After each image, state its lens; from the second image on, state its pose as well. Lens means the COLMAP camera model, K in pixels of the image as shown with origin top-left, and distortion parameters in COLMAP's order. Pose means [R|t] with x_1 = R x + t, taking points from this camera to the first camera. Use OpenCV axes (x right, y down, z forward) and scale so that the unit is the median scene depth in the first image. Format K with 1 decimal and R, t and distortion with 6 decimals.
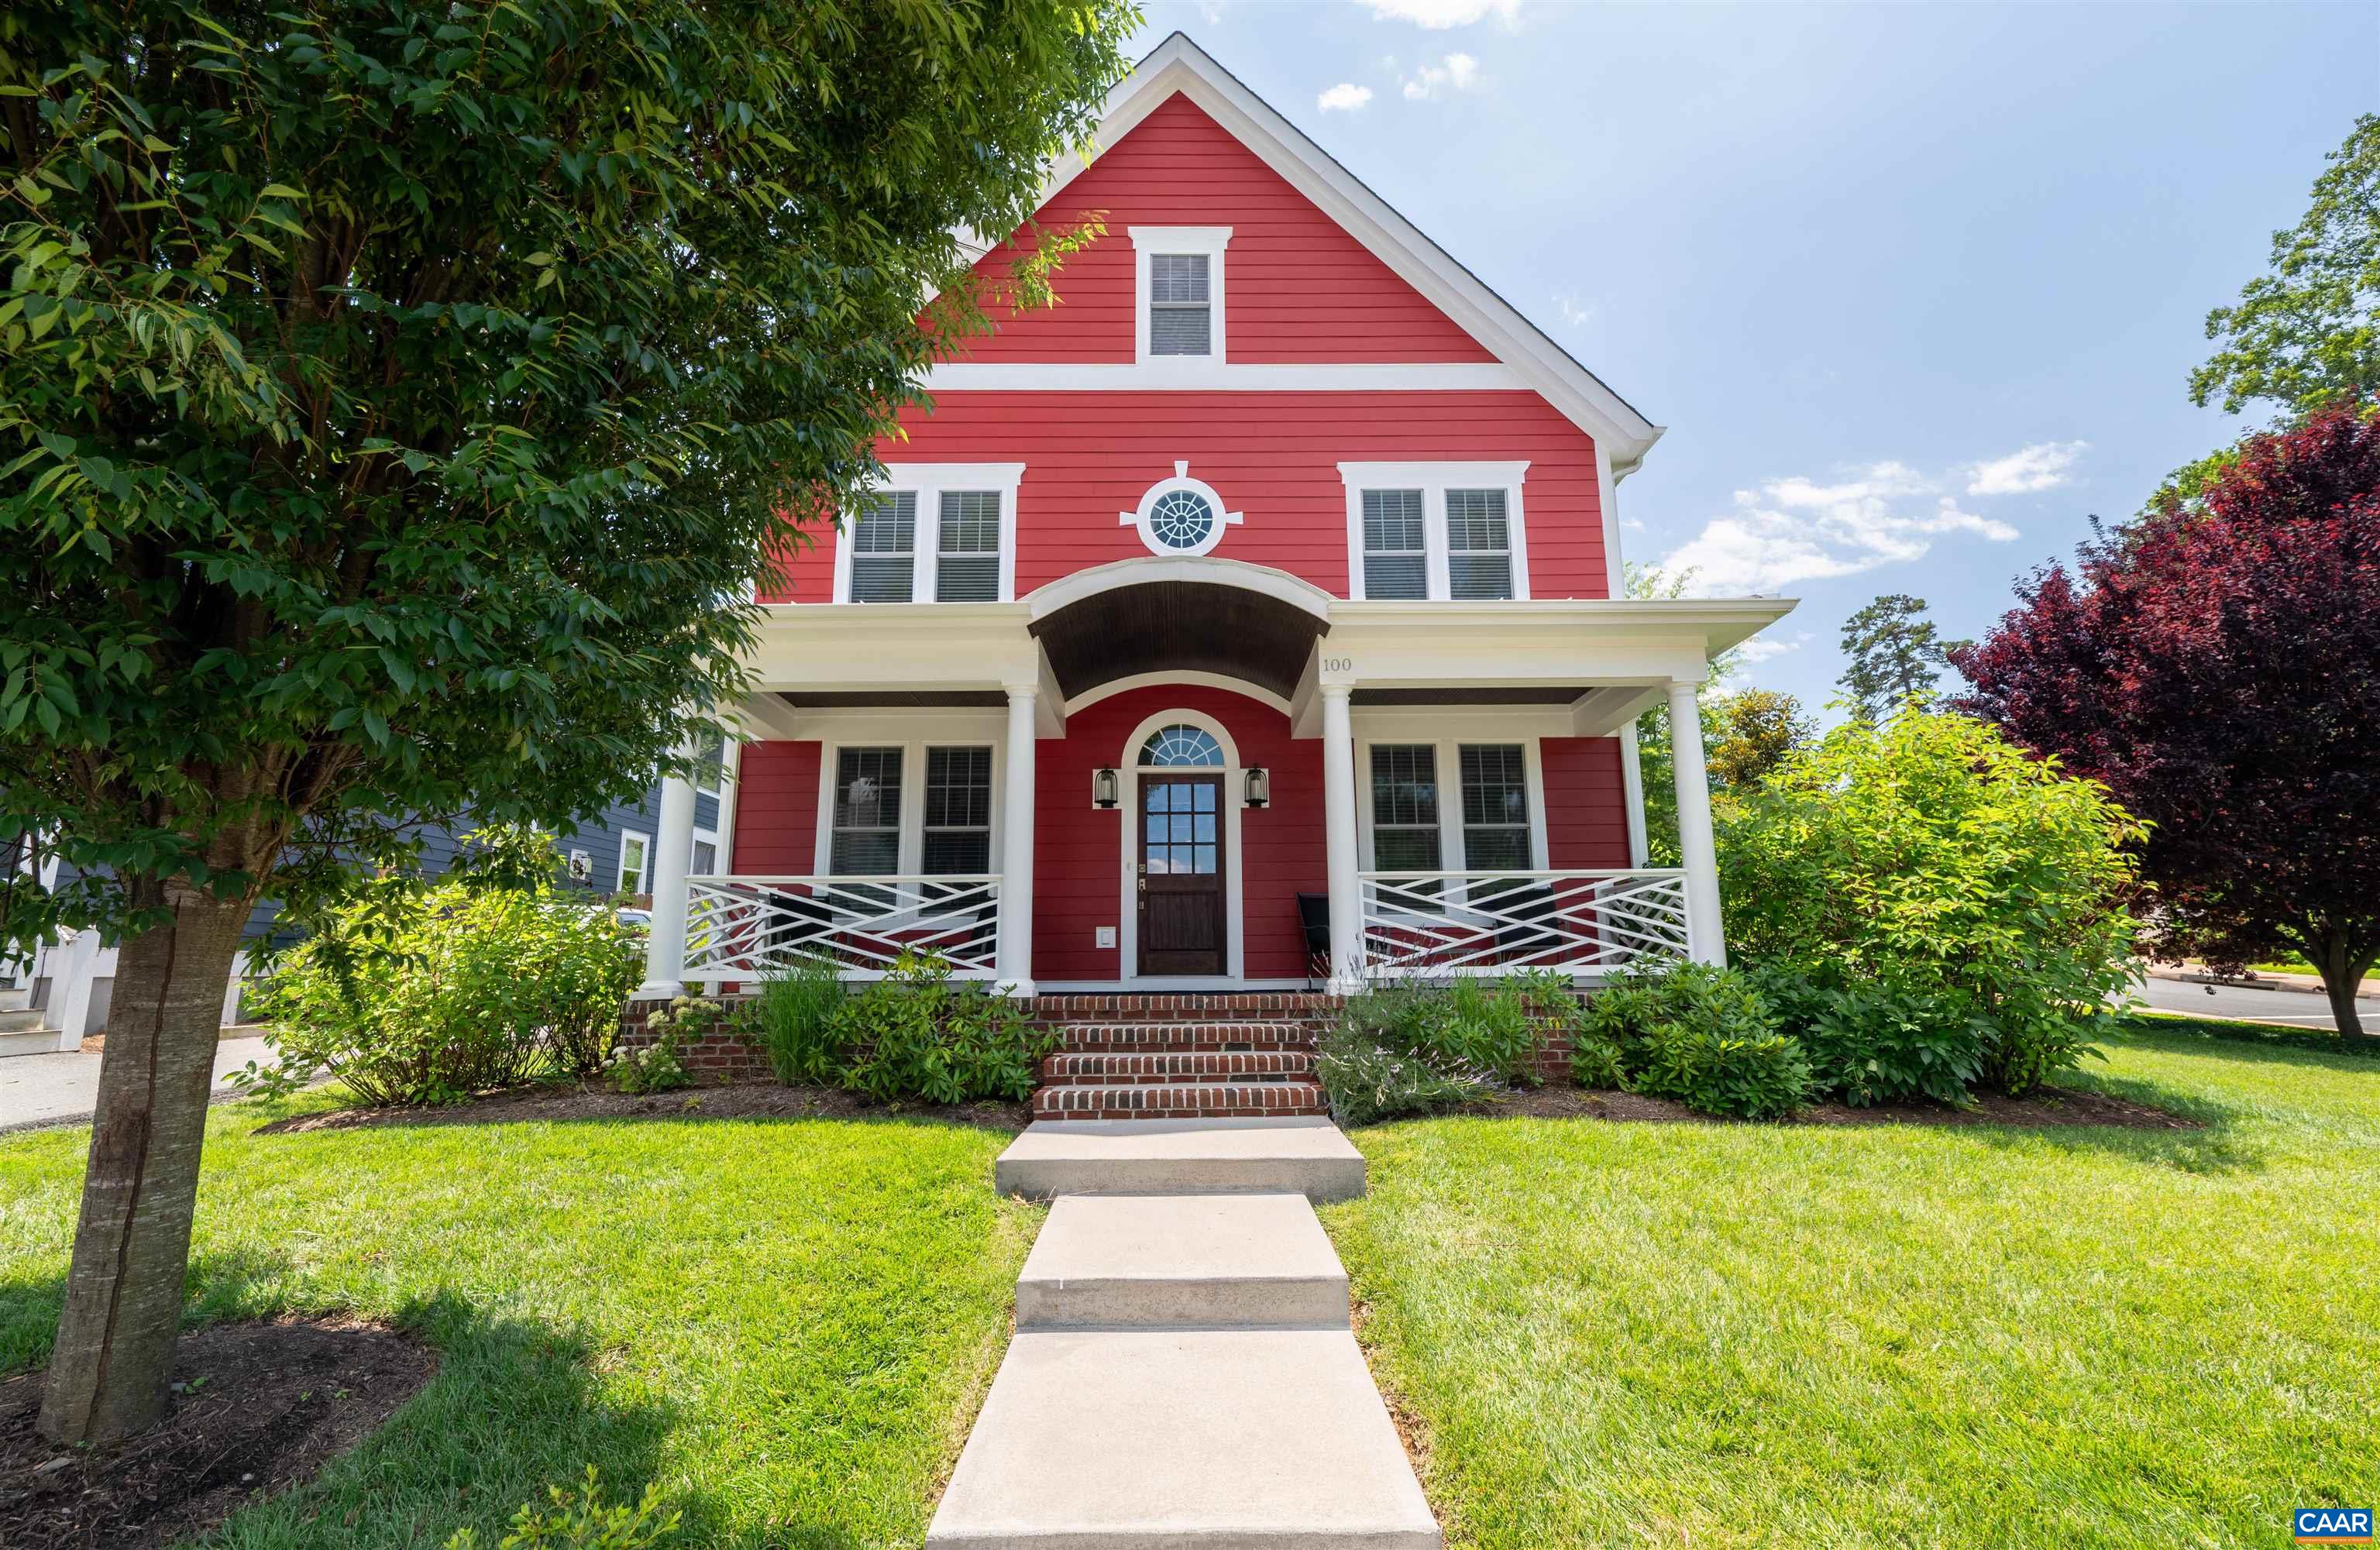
lens RADIAL K [[961.1, 0, 1190.0], [0, 961.1, 775.0], [0, 0, 1]] dist [0.017913, 0.000172]
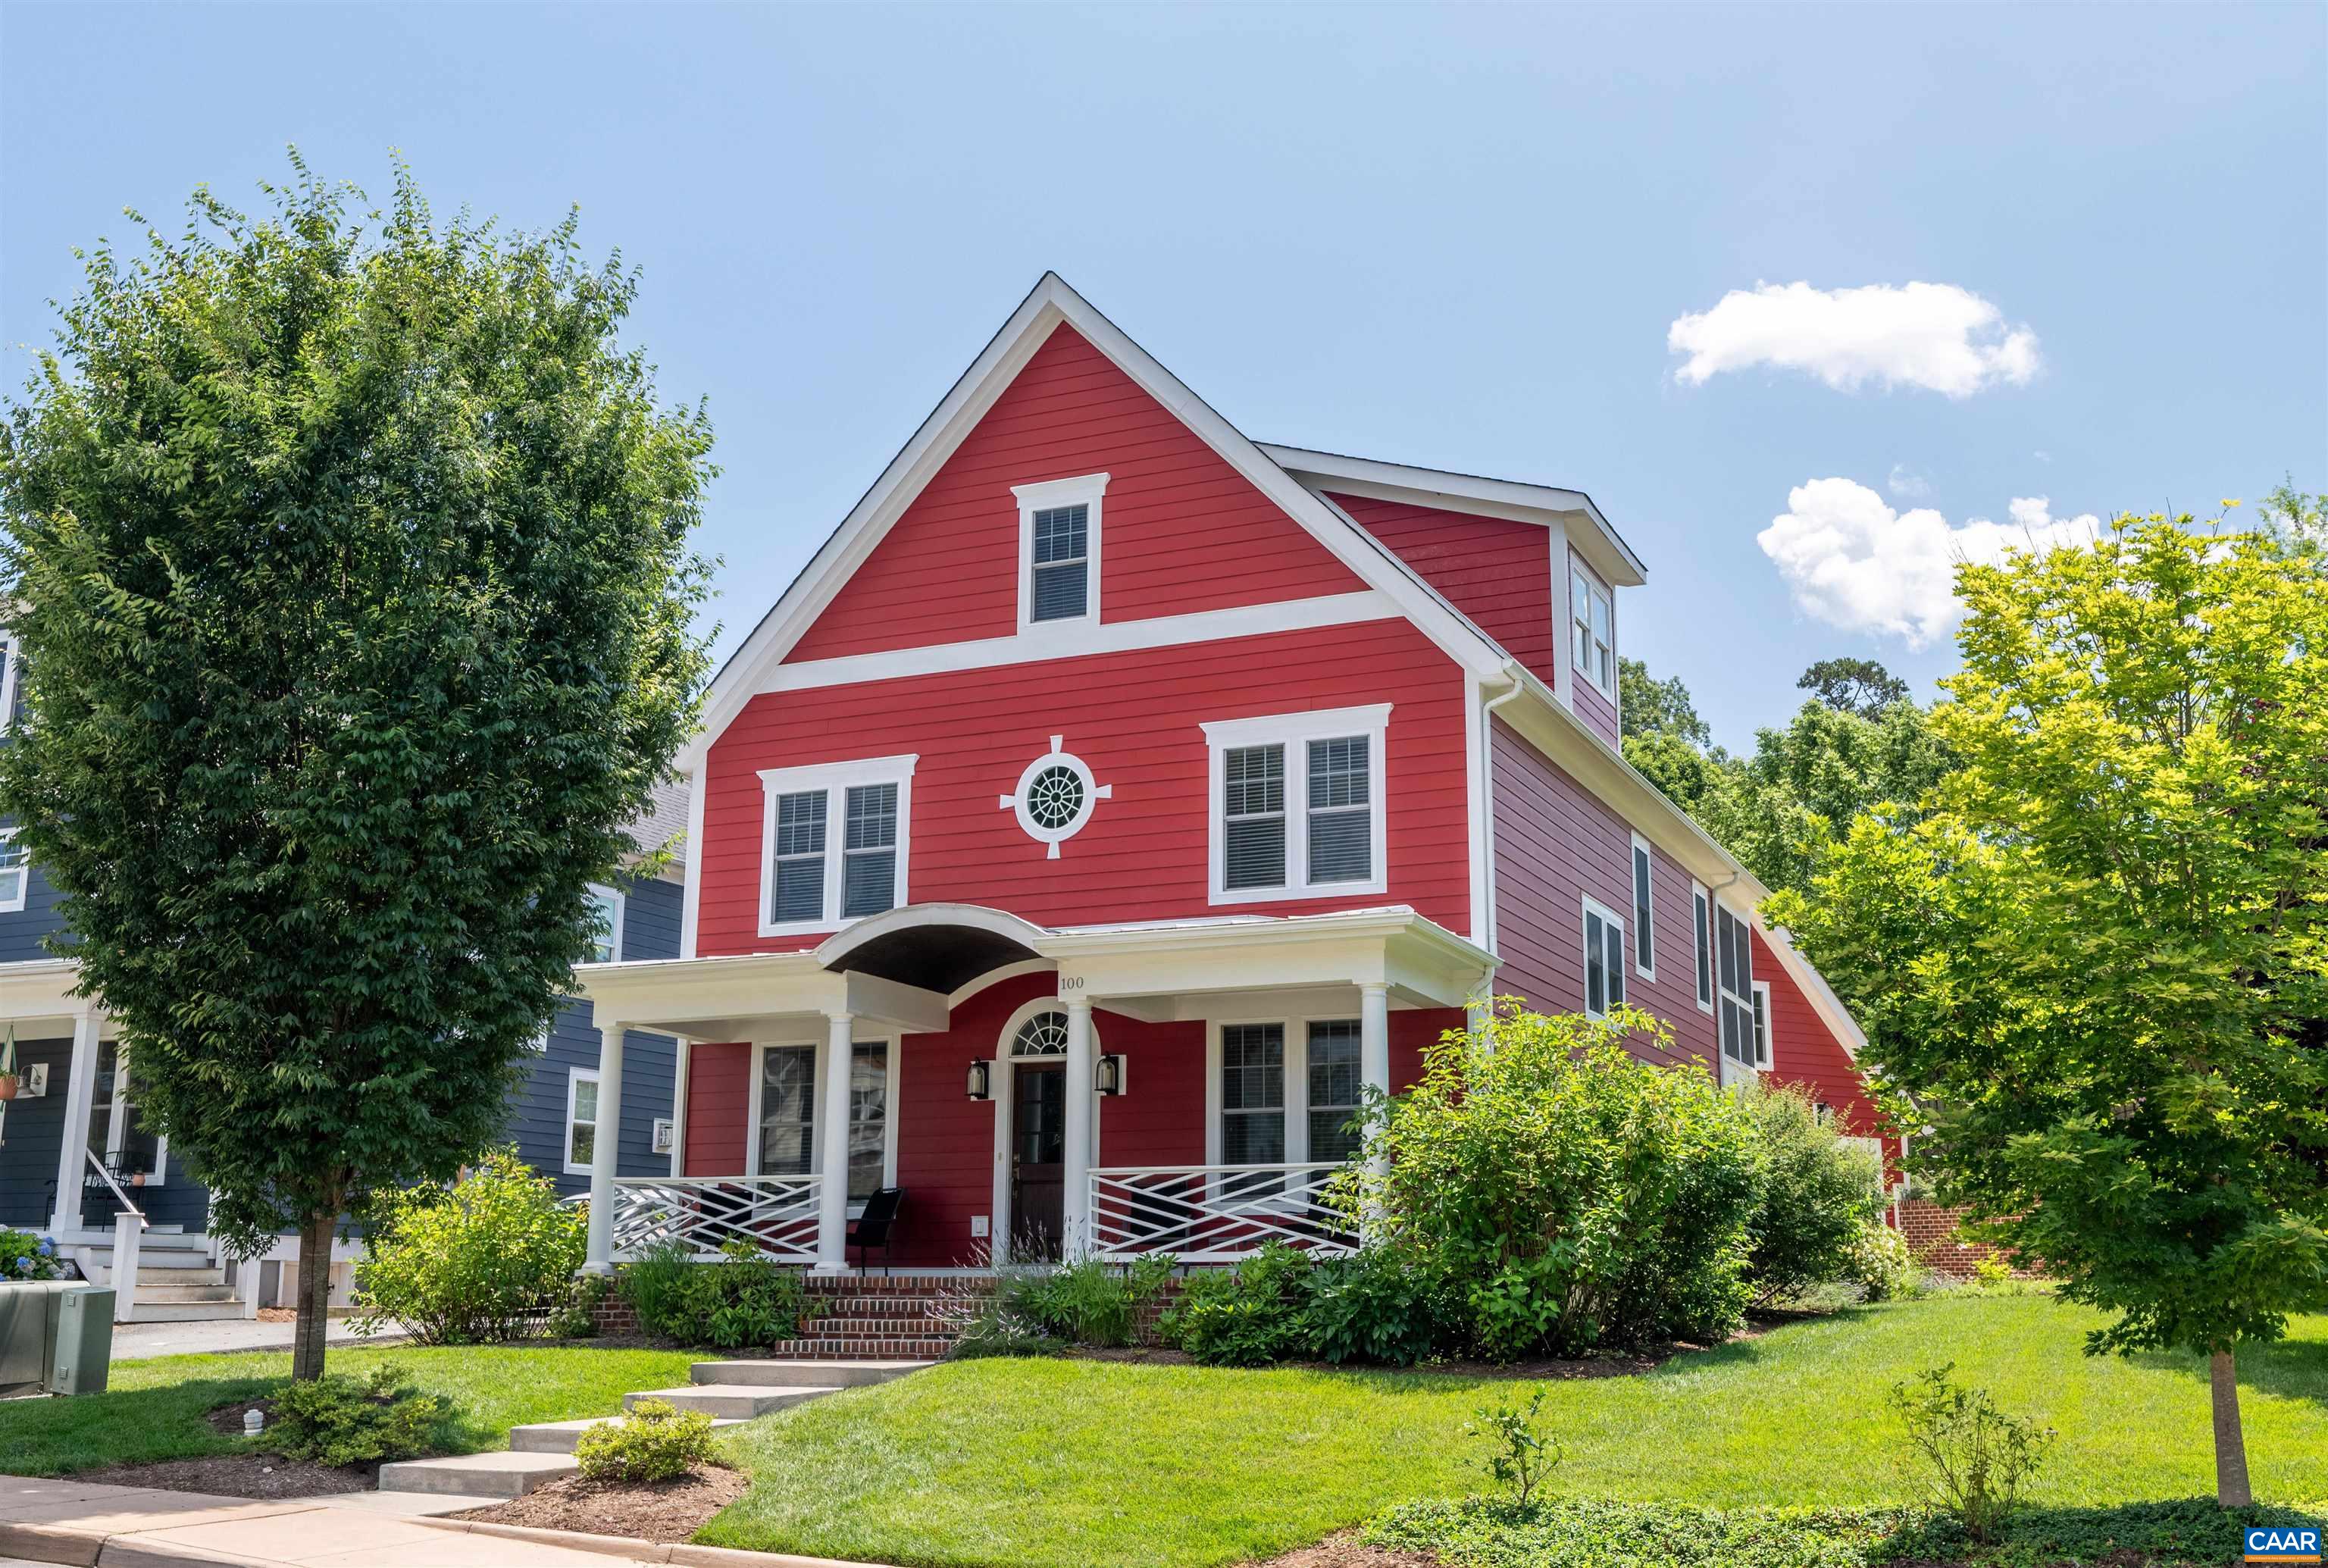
lens RADIAL K [[2209.7, 0, 1164.0], [0, 2209.7, 784.0], [0, 0, 1]] dist [0.106300, -0.005202]
pose [[0.906112, -0.081133, -0.415185, 1.304743], [0.069509, 0.996651, -0.043061, -0.220358], [0.417289, 0.010159, 0.908717, -1.275717]]
